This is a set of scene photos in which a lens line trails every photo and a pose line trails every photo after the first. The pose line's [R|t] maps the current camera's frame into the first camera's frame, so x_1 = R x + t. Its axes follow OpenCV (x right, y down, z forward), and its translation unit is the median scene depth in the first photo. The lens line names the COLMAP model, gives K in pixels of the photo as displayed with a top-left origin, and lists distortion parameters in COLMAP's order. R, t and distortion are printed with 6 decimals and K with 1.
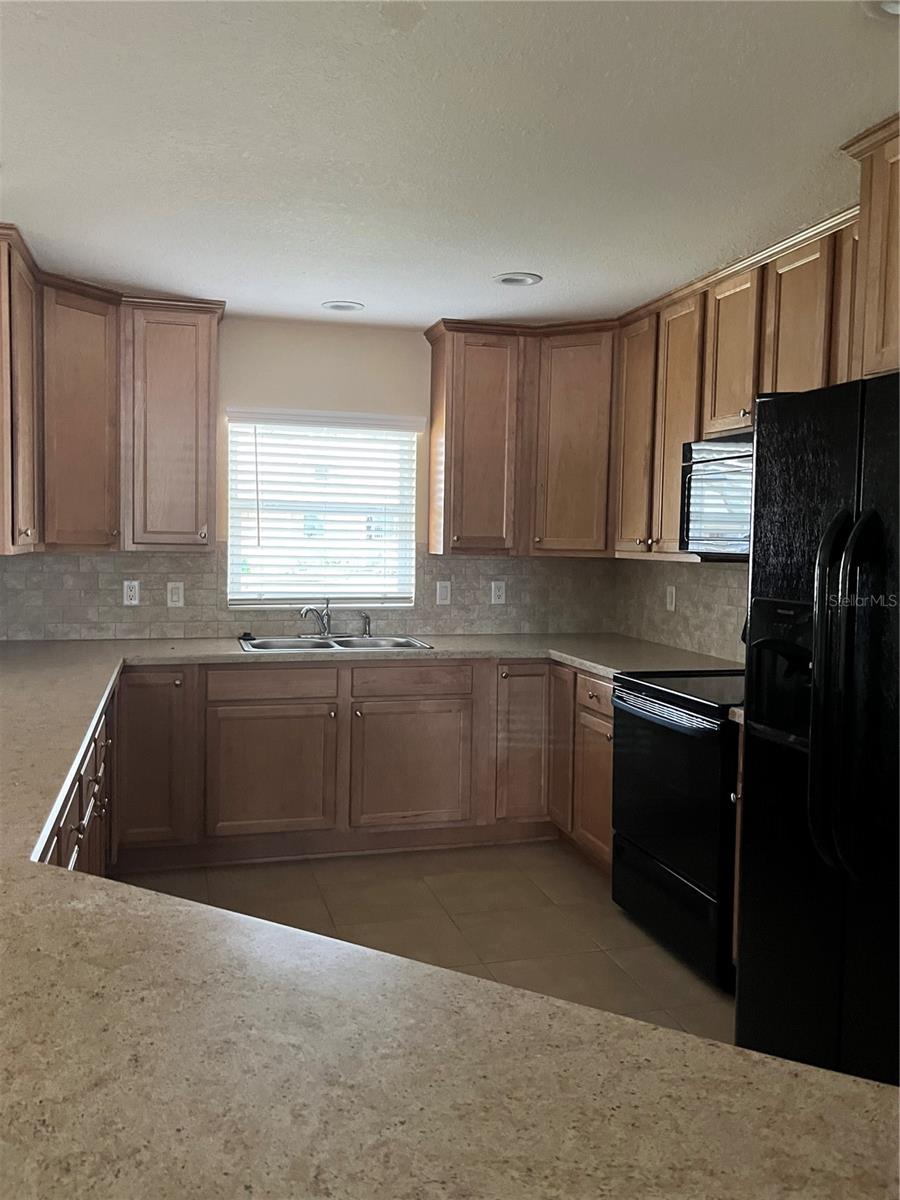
lens RADIAL K [[969.1, 0, 437.6], [0, 969.1, 590.3], [0, 0, 1]] dist [0.052376, -0.067114]
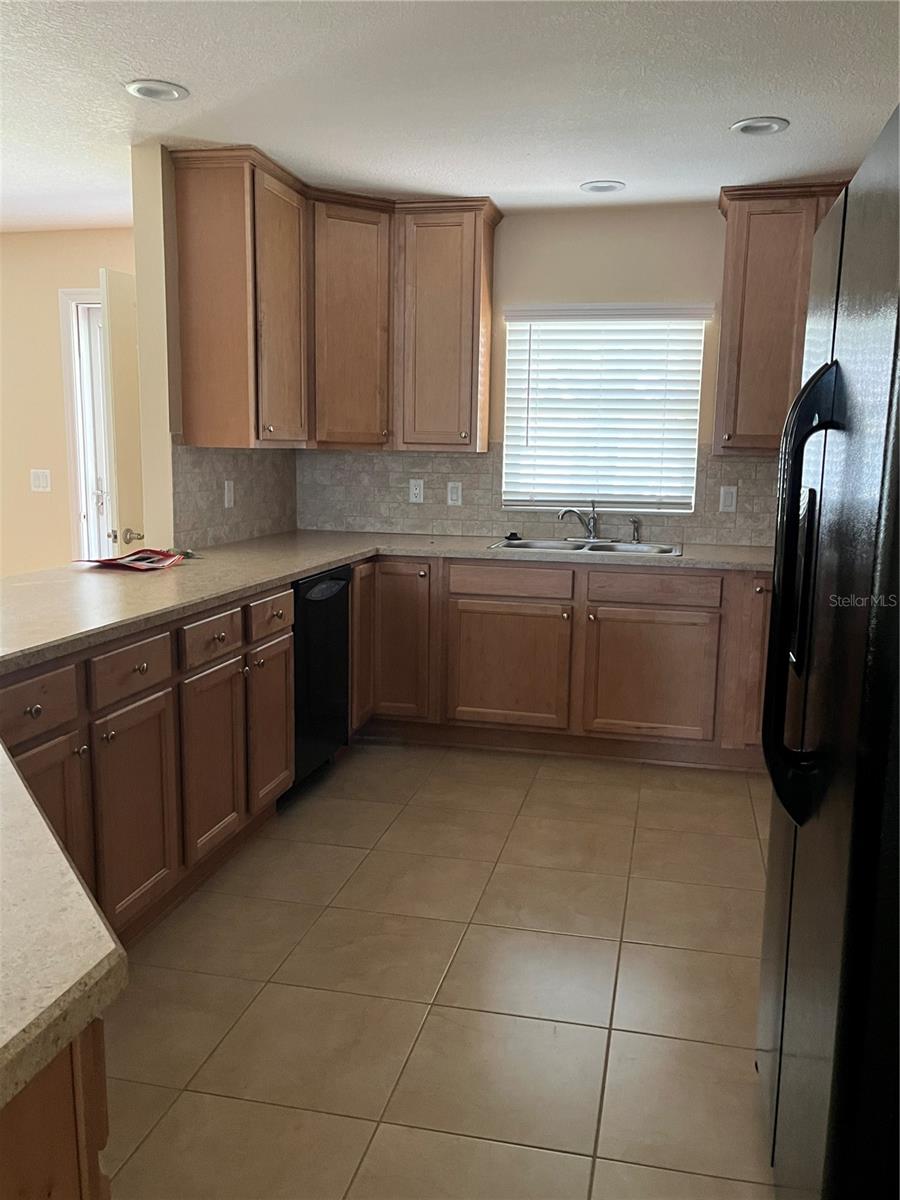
lens RADIAL K [[969.1, 0, 460.5], [0, 969.1, 605.4], [0, 0, 1]] dist [0.052376, -0.067114]
pose [[0.884748, 0.074409, -0.460091, 0.235897], [-0.029626, 0.994156, 0.103811, 0.016158], [0.465127, -0.078216, 0.881782, 0.069352]]
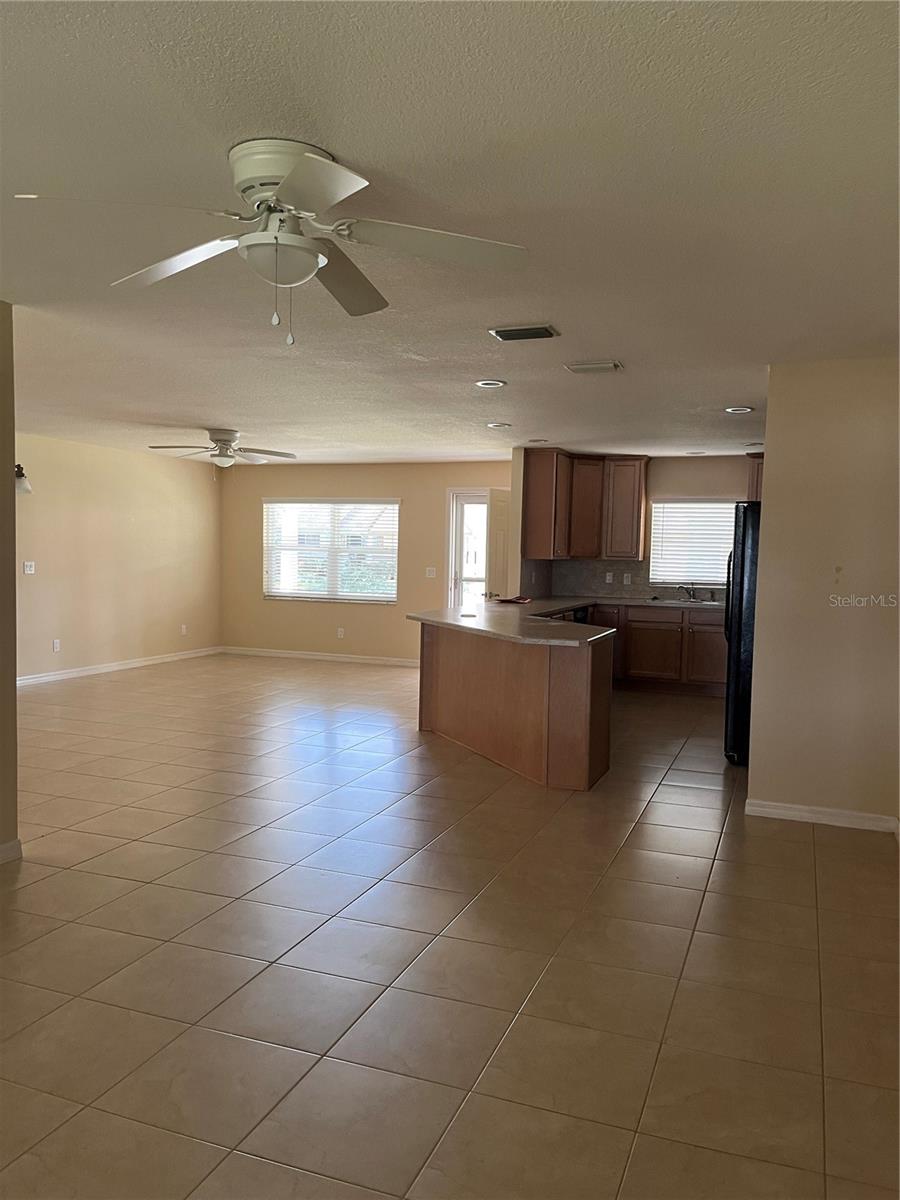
lens RADIAL K [[897.9, 0, 440.9], [0, 897.9, 609.0], [0, 0, 1]] dist [0.029606, -0.027694]
pose [[0.802660, 0.042290, -0.594935, 0.668549], [-0.042407, 0.999005, 0.013799, 0.066995], [0.594927, 0.014154, 0.803655, -1.007687]]
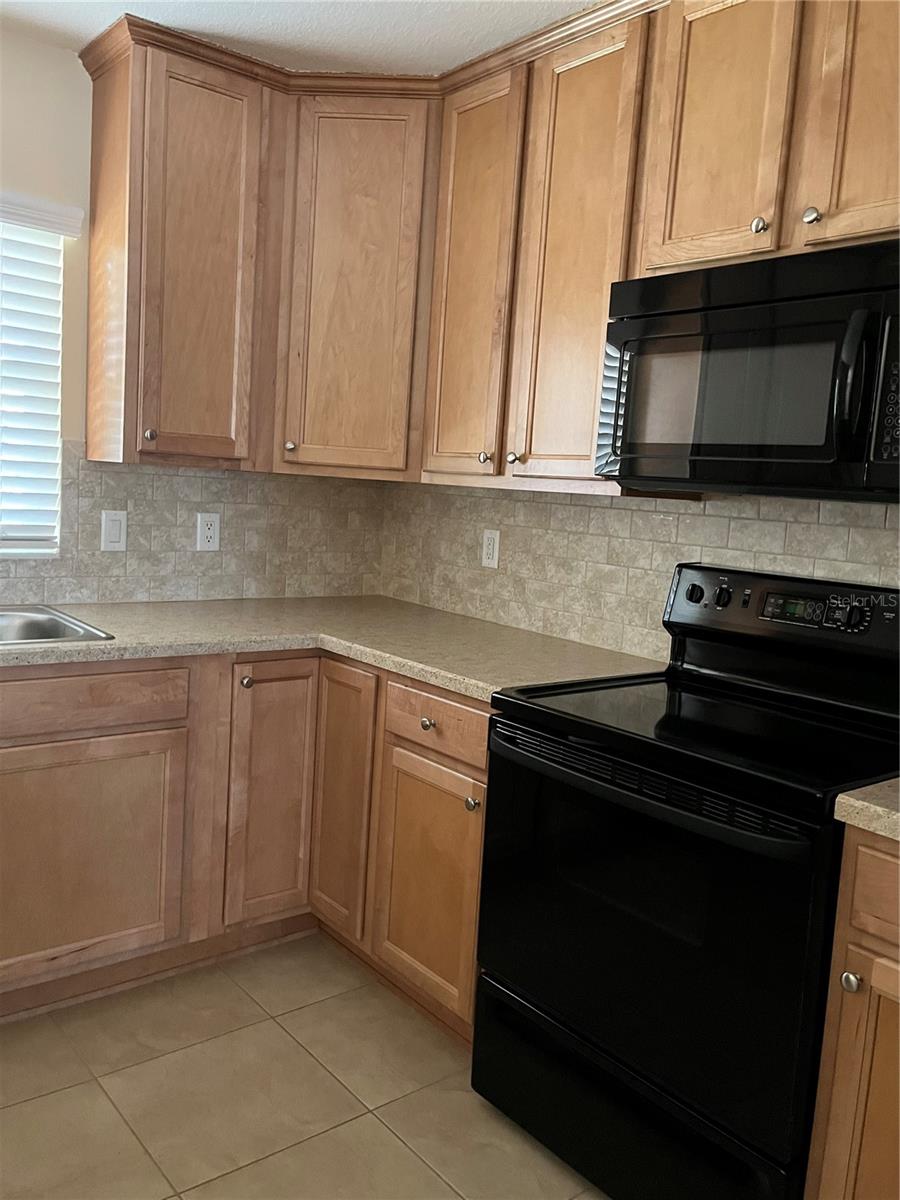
lens RADIAL K [[969.1, 0, 459.2], [0, 969.1, 588.9], [0, 0, 1]] dist [0.052376, -0.067114]
pose [[0.910793, -0.003275, 0.412851, -0.051104], [-0.026522, 0.997439, 0.066422, -0.007510], [-0.412011, -0.071446, 0.908373, 0.425322]]
